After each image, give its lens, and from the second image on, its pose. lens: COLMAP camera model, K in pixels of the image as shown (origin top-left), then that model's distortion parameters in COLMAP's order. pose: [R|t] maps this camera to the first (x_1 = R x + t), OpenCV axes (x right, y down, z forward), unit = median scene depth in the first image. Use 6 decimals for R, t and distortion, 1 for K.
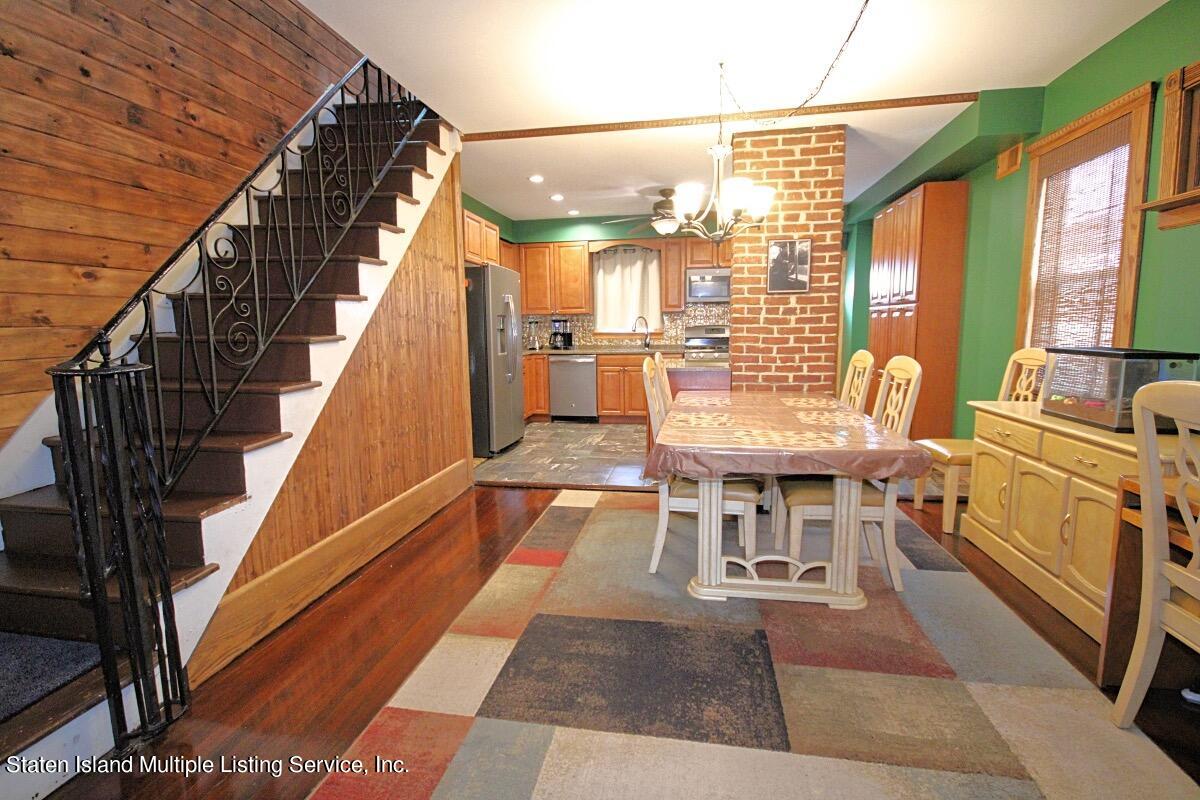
lens RADIAL K [[555.6, 0, 609.7], [0, 555.6, 399.9], [0, 0, 1]] dist [0.009182, -0.006926]
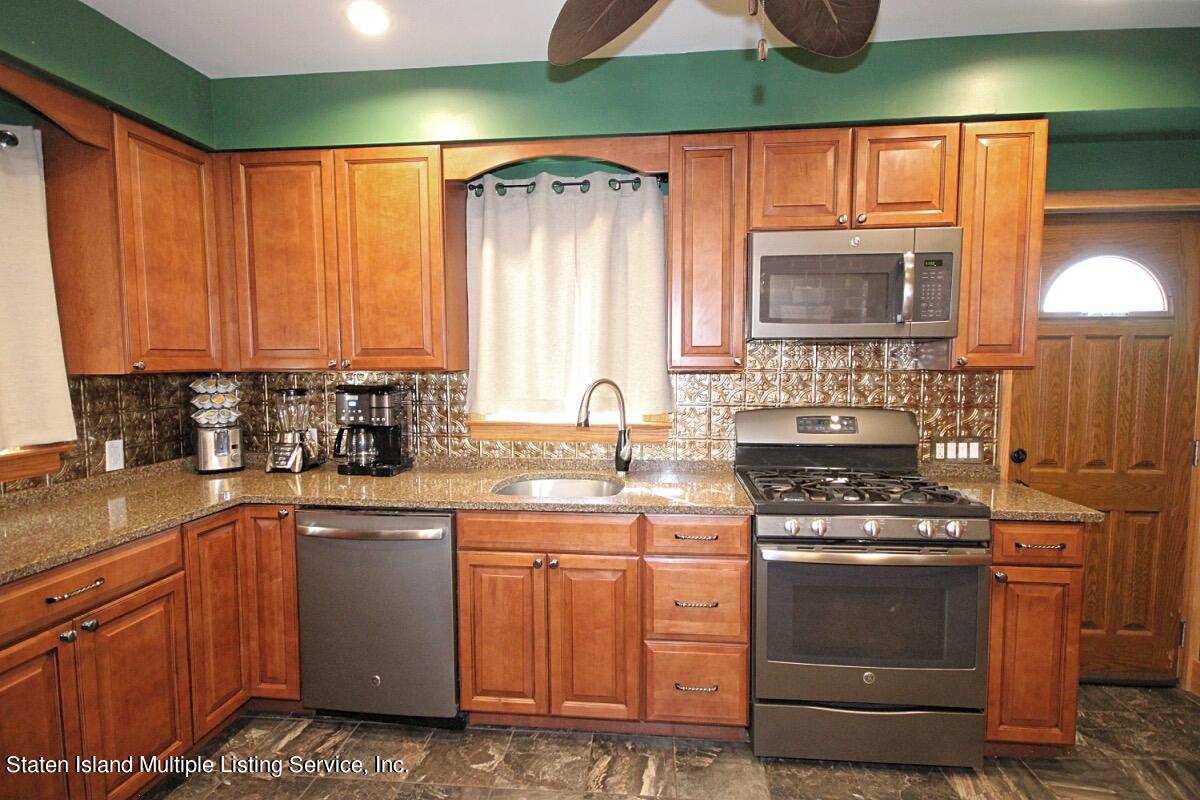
lens RADIAL K [[593.1, 0, 607.8], [0, 593.1, 400.9], [0, 0, 1]] dist [0.009406, -0.008010]
pose [[0.998312, 0.004747, 0.057878, 0.073417], [-0.000995, 0.997905, -0.064682, -0.225230], [-0.058064, 0.064516, 0.996226, 1.278719]]
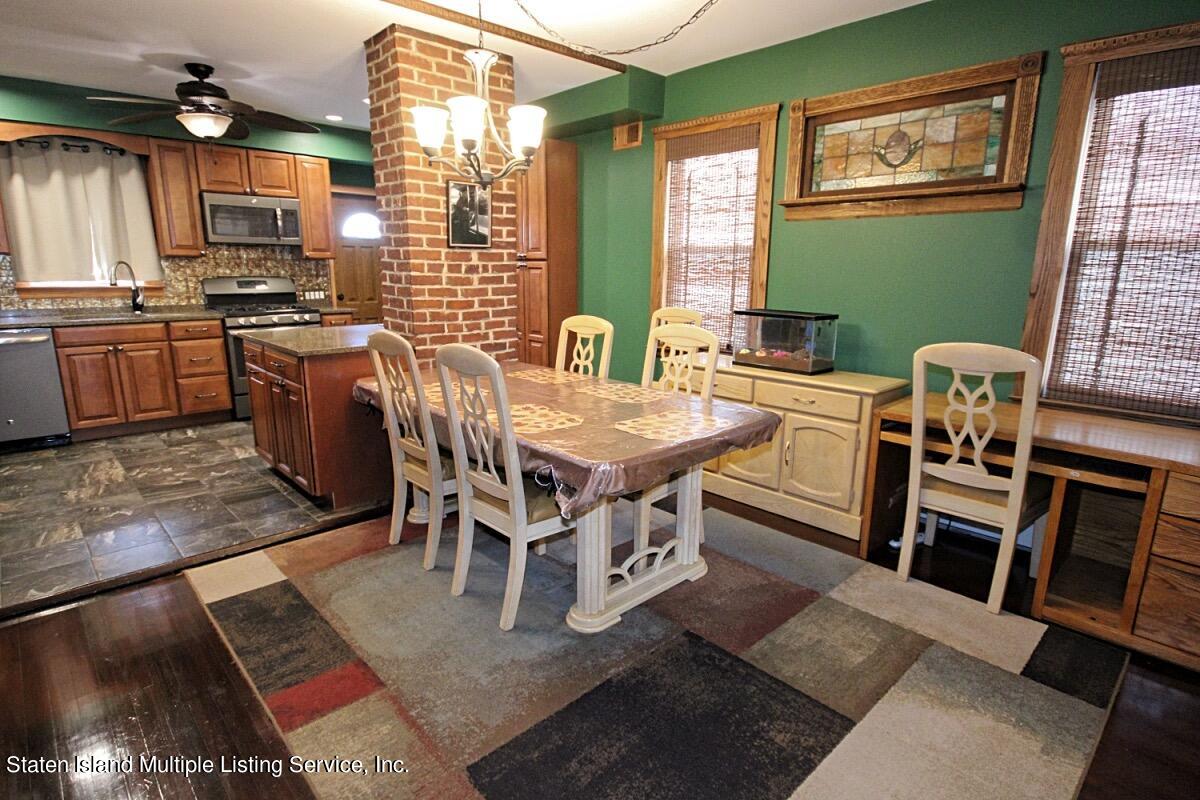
lens RADIAL K [[608.3, 0, 605.1], [0, 608.3, 399.1], [0, 0, 1]] dist [0.009858, -0.008921]
pose [[0.605440, -0.151856, 0.781269, -0.341129], [0.087319, 0.988377, 0.124444, -0.068718], [-0.791086, -0.007124, 0.611663, 0.302530]]
